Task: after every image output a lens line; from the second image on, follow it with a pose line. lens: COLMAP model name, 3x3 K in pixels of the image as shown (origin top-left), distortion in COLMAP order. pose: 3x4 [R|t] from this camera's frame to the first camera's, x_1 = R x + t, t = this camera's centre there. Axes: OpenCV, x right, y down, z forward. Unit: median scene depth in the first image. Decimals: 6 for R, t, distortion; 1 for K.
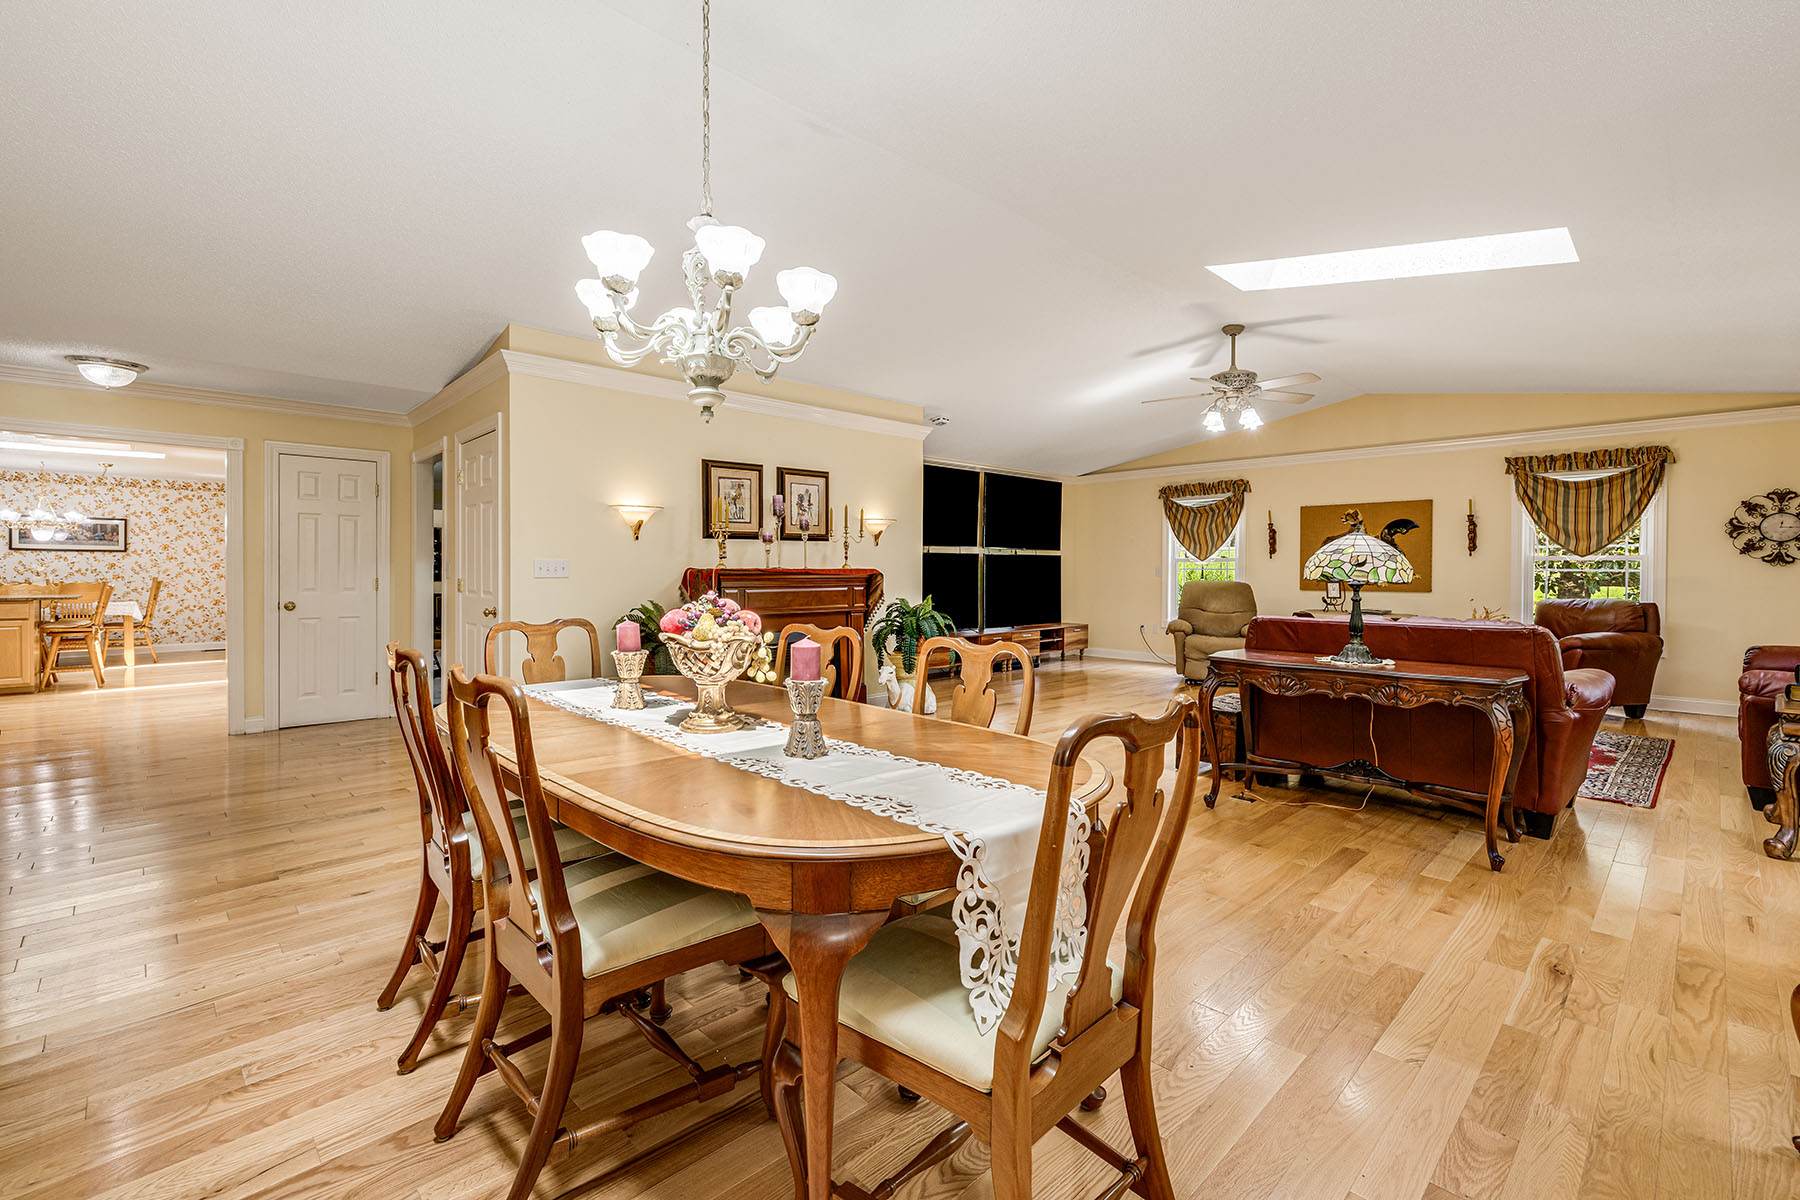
lens RADIAL K [[797.4, 0, 892.6], [0, 797.4, 578.2], [0, 0, 1]] dist [0.002072, 0.000525]
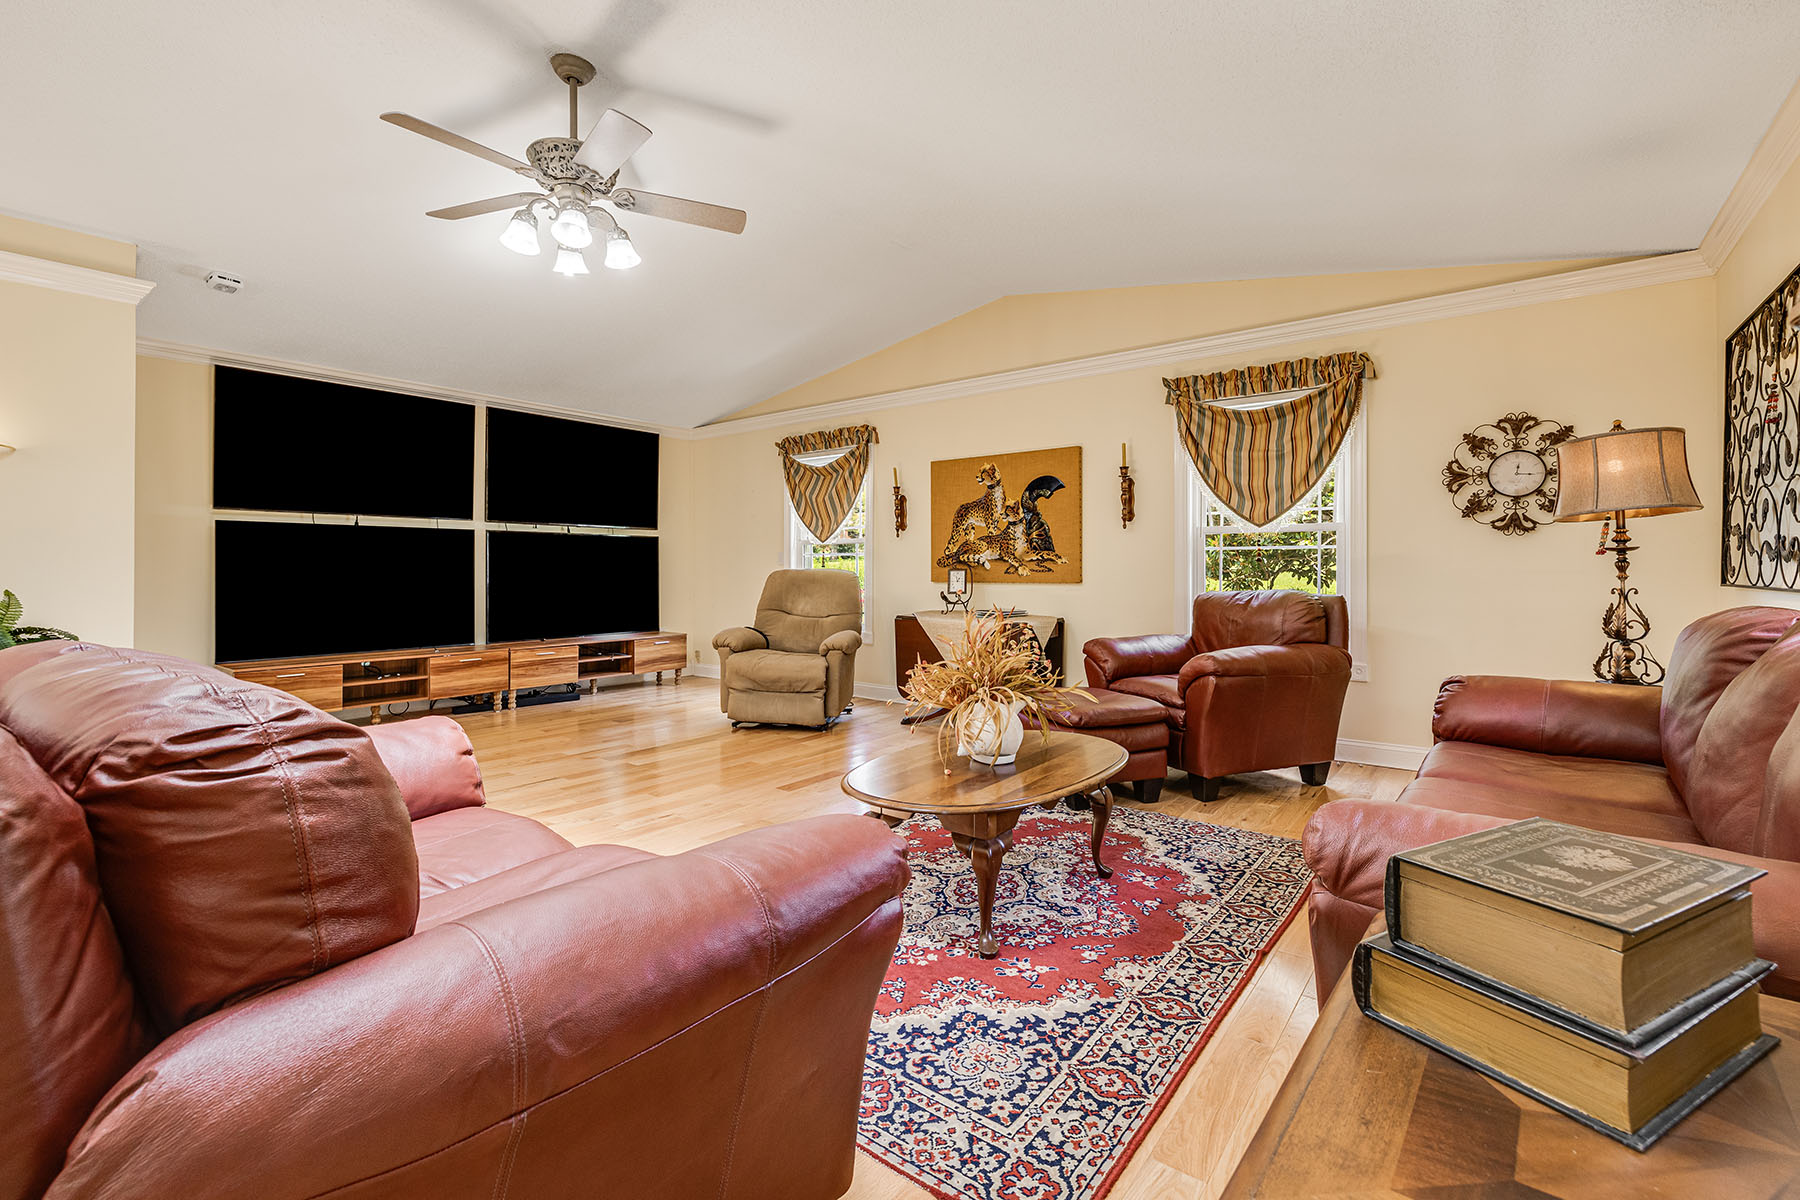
lens RADIAL K [[797.4, 0, 899.5], [0, 797.4, 566.3], [0, 0, 1]] dist [0.002072, 0.000525]
pose [[0.990196, -0.002552, 0.139659, 0.483713], [0.004739, 0.999871, -0.015328, 0.014499], [-0.139602, 0.015840, 0.990081, 0.398982]]
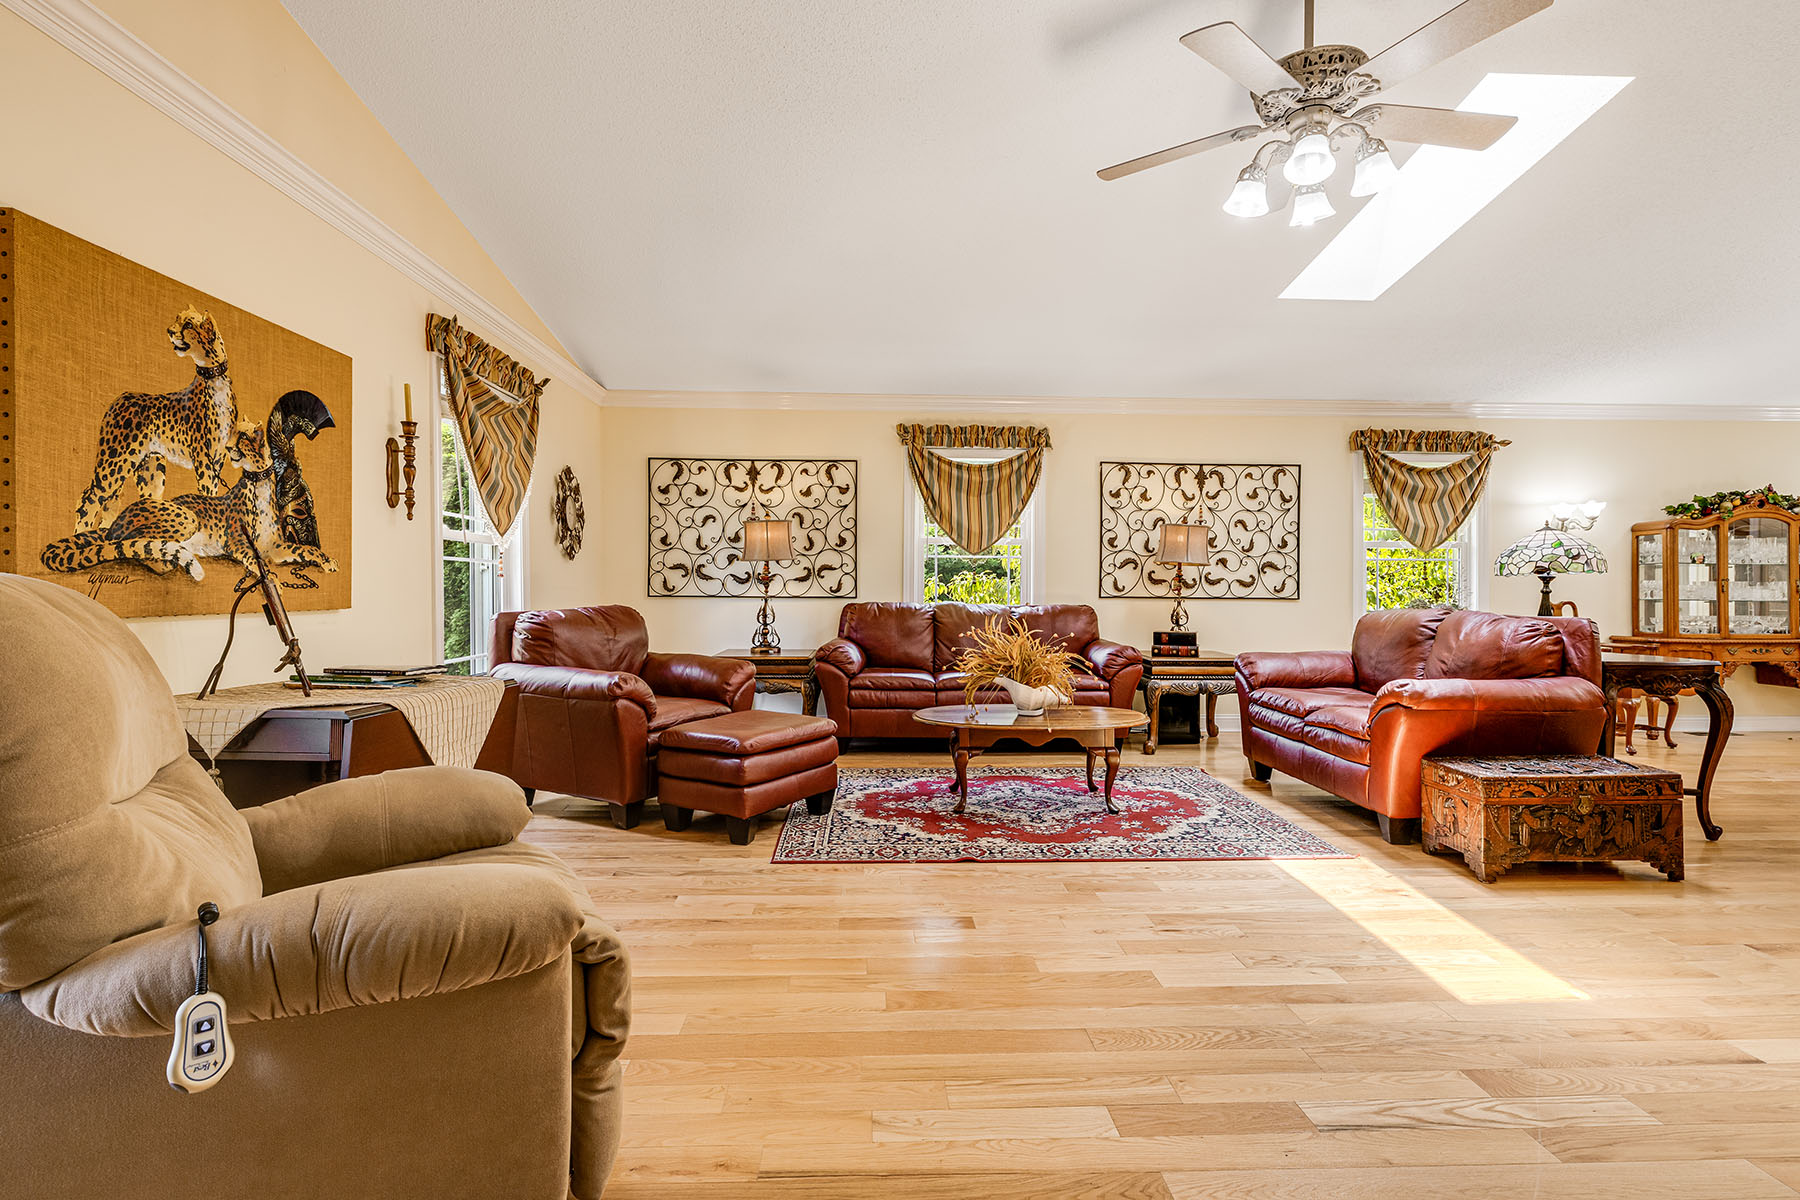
lens RADIAL K [[844.7, 0, 908.2], [0, 844.7, 590.8], [0, 0, 1]] dist [0.008228, -0.000236]
pose [[-0.748681, -0.004923, 0.662912, 0.249171], [0.002459, 0.999945, 0.010204, 0.006470], [-0.662926, 0.009270, -0.748627, 1.263406]]
